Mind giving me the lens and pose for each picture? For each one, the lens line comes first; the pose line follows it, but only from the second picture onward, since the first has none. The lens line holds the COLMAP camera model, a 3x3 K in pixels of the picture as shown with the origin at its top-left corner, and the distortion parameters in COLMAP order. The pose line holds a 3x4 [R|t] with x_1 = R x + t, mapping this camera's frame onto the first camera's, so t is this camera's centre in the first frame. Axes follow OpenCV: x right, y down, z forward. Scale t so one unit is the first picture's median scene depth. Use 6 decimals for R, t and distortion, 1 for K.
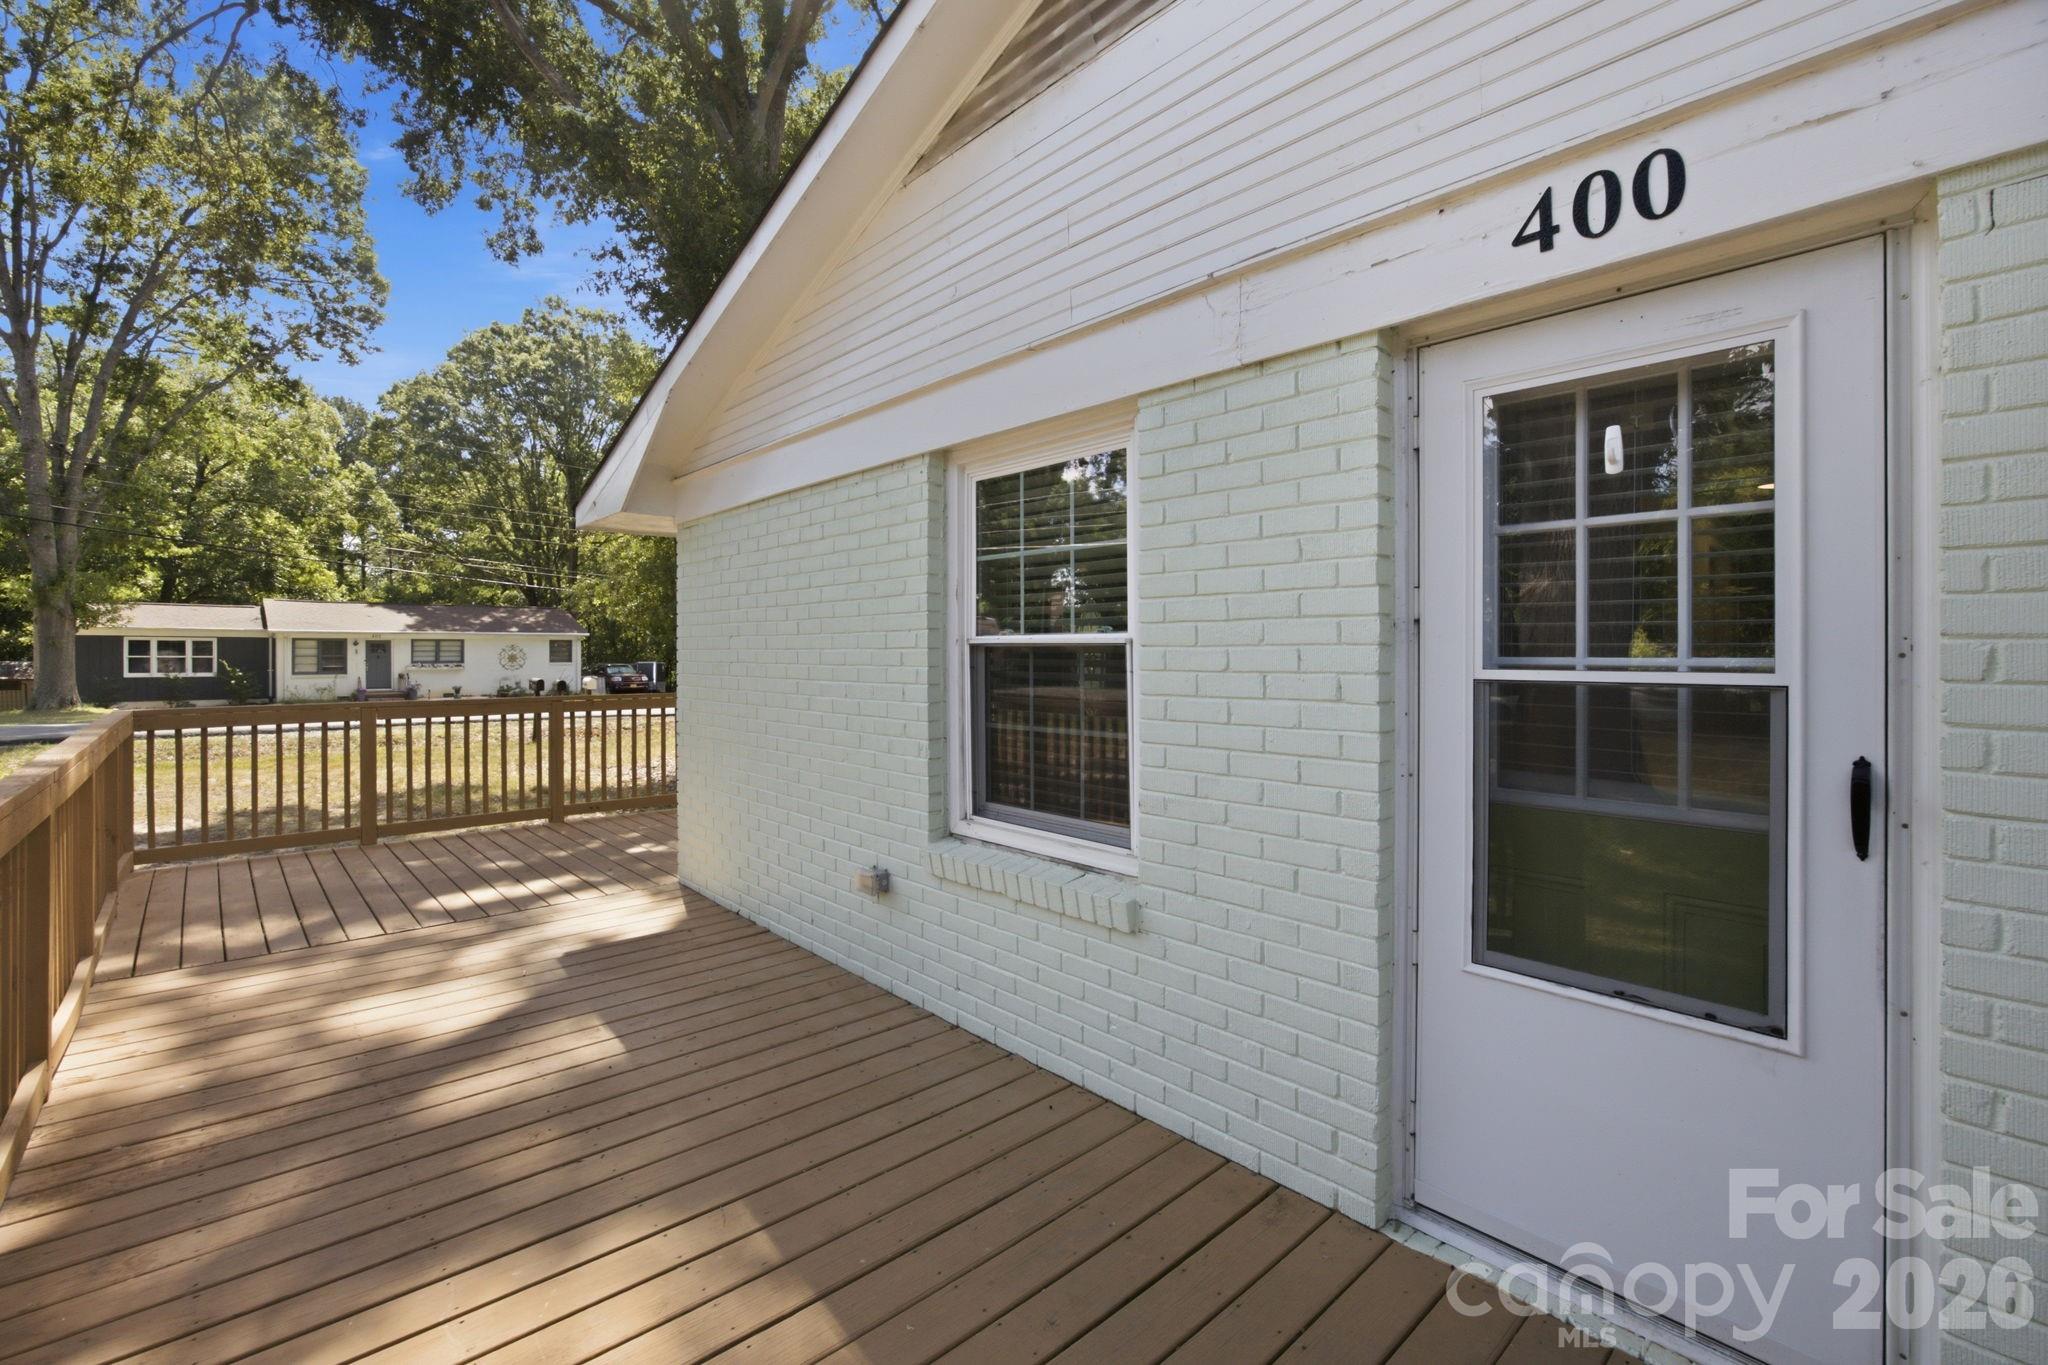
lens RADIAL K [[929.6, 0, 1016.7], [0, 929.6, 685.8], [0, 0, 1]] dist [-0.000631, 0.000285]
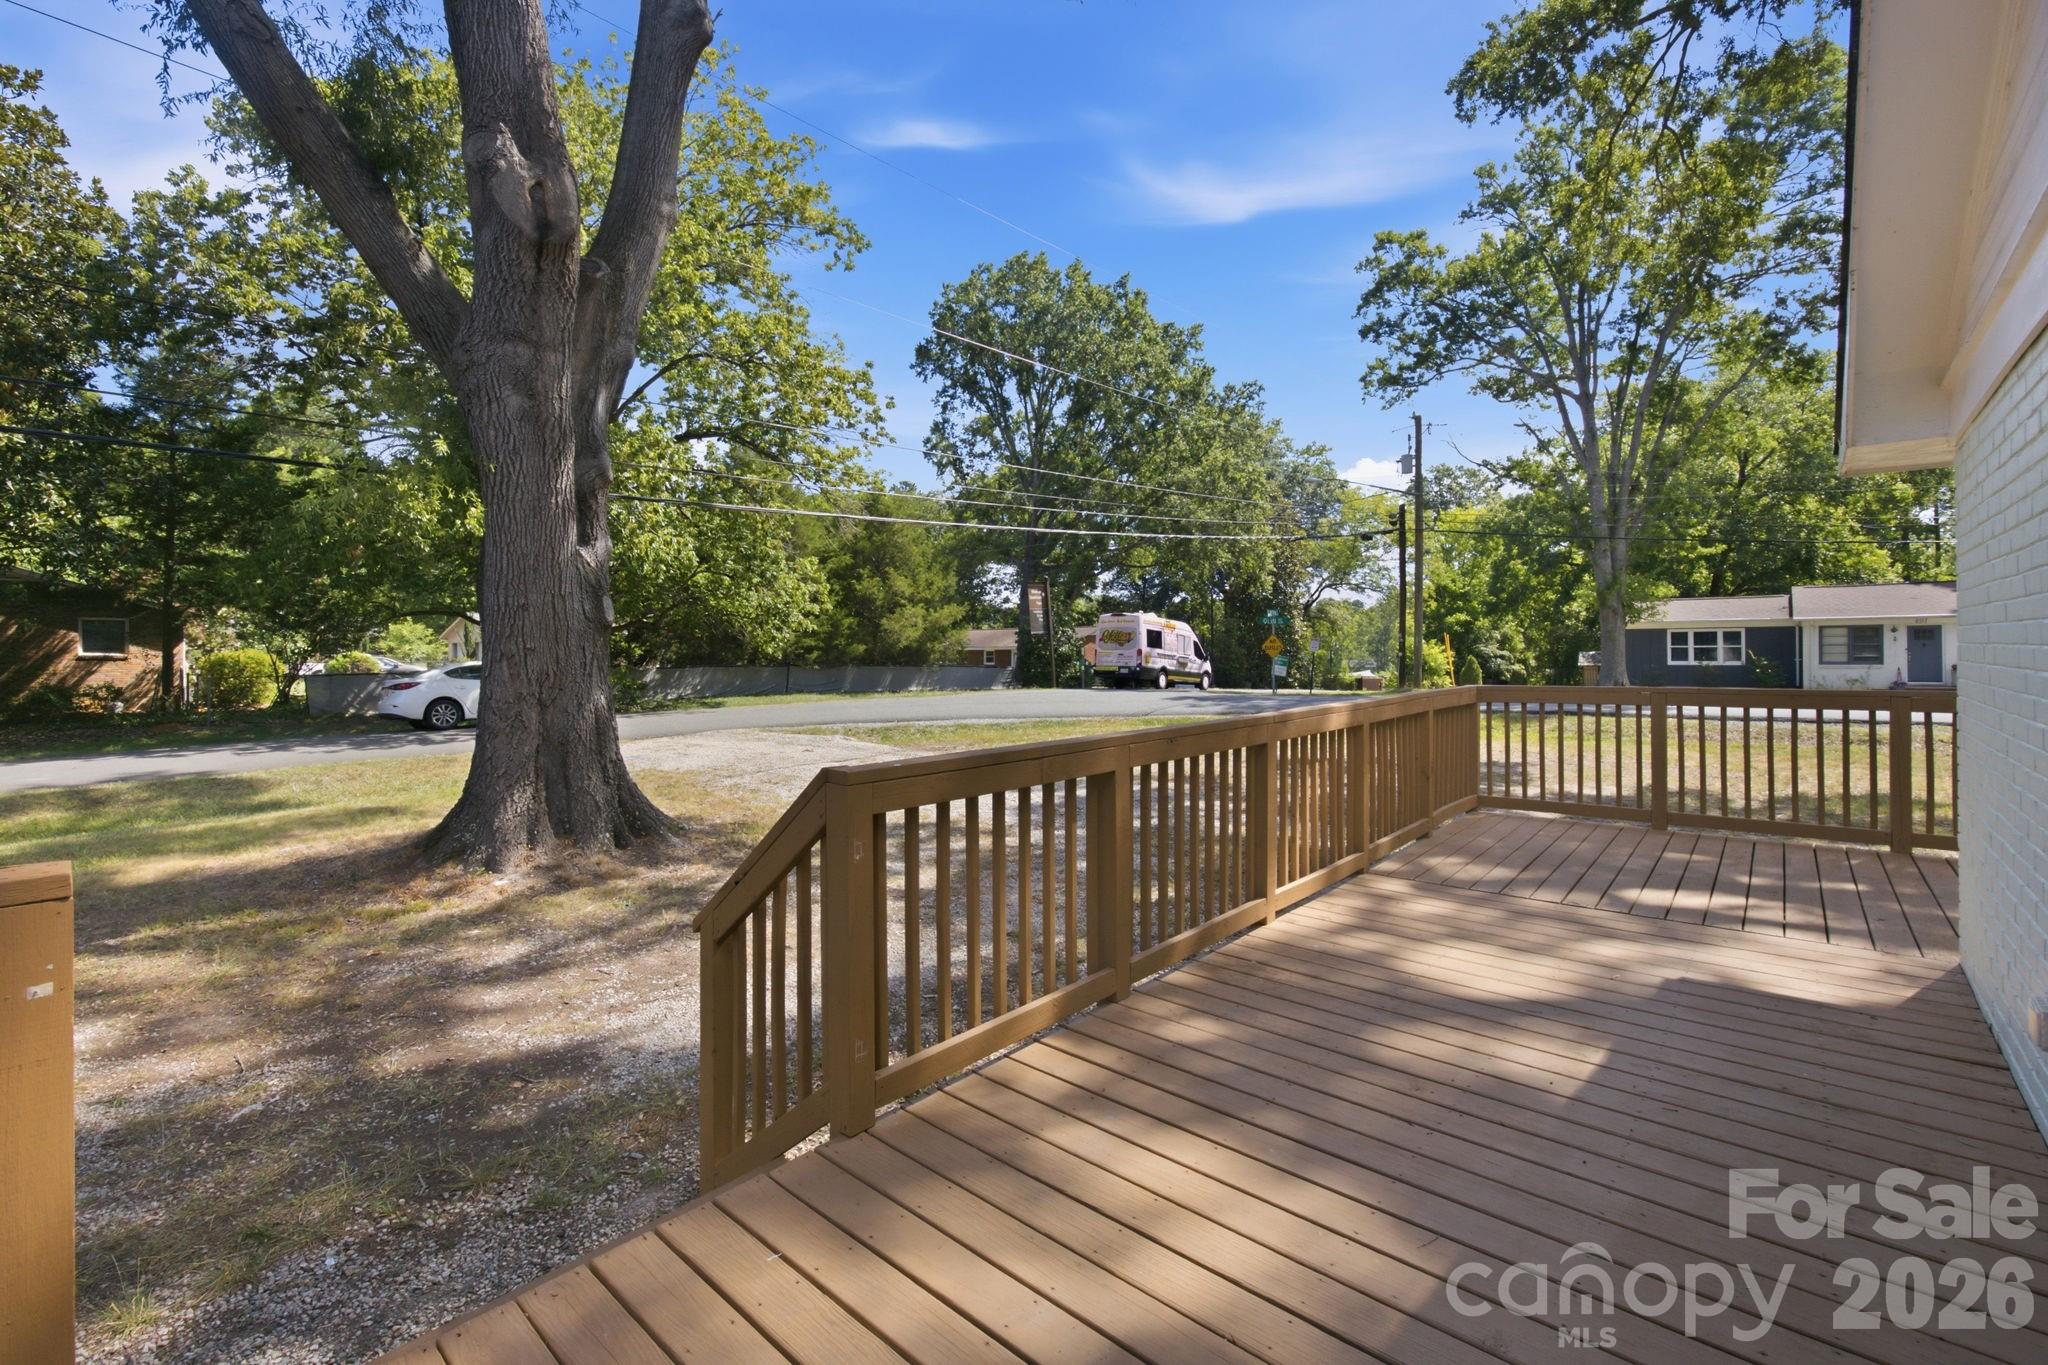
lens RADIAL K [[929.6, 0, 1016.7], [0, 929.6, 685.8], [0, 0, 1]] dist [-0.000631, 0.000285]
pose [[0.077721, 0.033322, -0.996418, 0.129265], [-0.024891, 0.999195, 0.031473, 0.000739], [0.996664, 0.022356, 0.078488, 0.119912]]
